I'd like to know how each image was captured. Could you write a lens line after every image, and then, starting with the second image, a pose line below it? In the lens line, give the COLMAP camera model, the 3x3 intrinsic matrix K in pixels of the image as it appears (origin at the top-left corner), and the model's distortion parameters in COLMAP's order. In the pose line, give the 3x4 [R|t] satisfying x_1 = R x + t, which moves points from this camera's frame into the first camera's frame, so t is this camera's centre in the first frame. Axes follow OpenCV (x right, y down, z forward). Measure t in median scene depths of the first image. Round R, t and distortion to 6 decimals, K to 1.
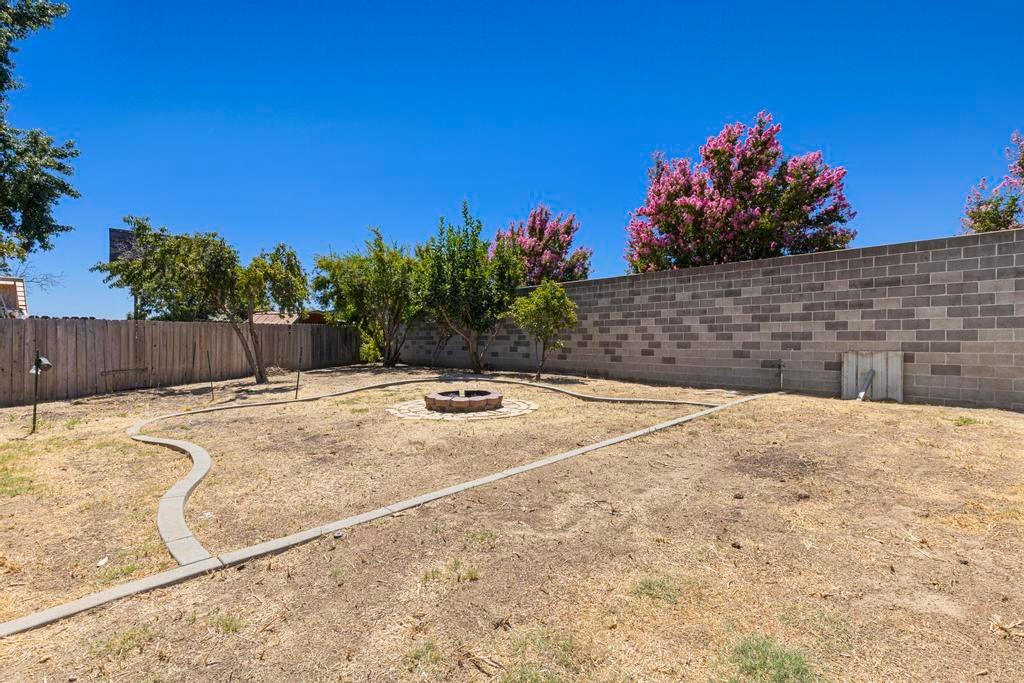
lens RADIAL K [[463.1, 0, 511.2], [0, 463.1, 342.3], [0, 0, 1]] dist [0.000056, 0.000000]
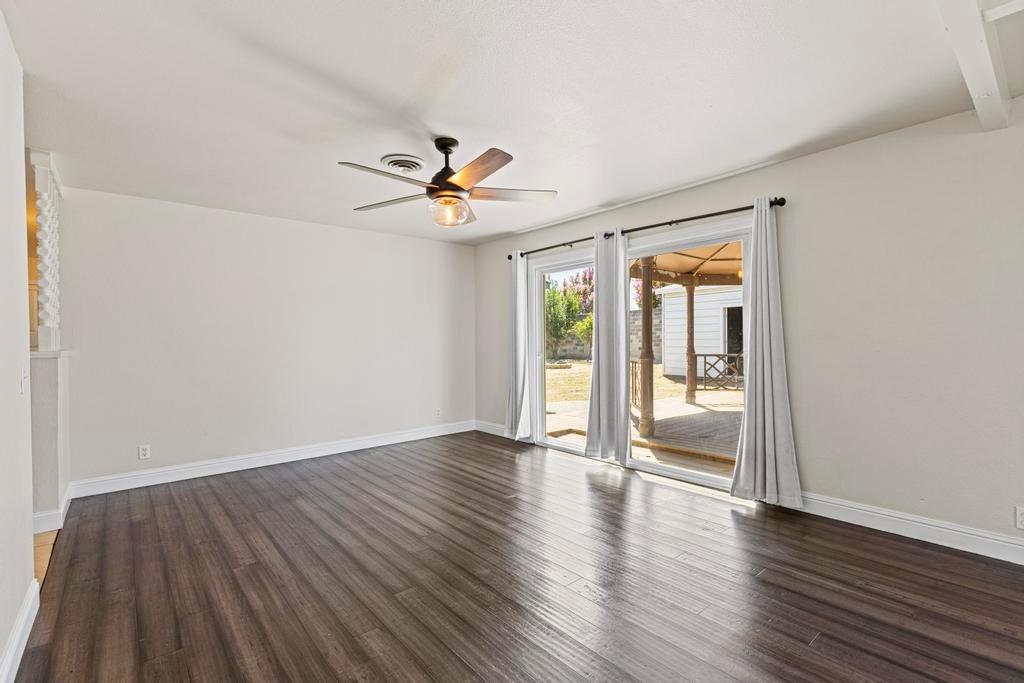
lens RADIAL K [[468.5, 0, 511.9], [0, 468.5, 342.4], [0, 0, 1]] dist [0.004089, -0.001625]
pose [[0.992411, -0.014307, -0.122132, -0.017736], [0.013952, 0.999896, -0.003758, -0.003770], [0.122173, 0.002026, 0.992507, -0.980445]]
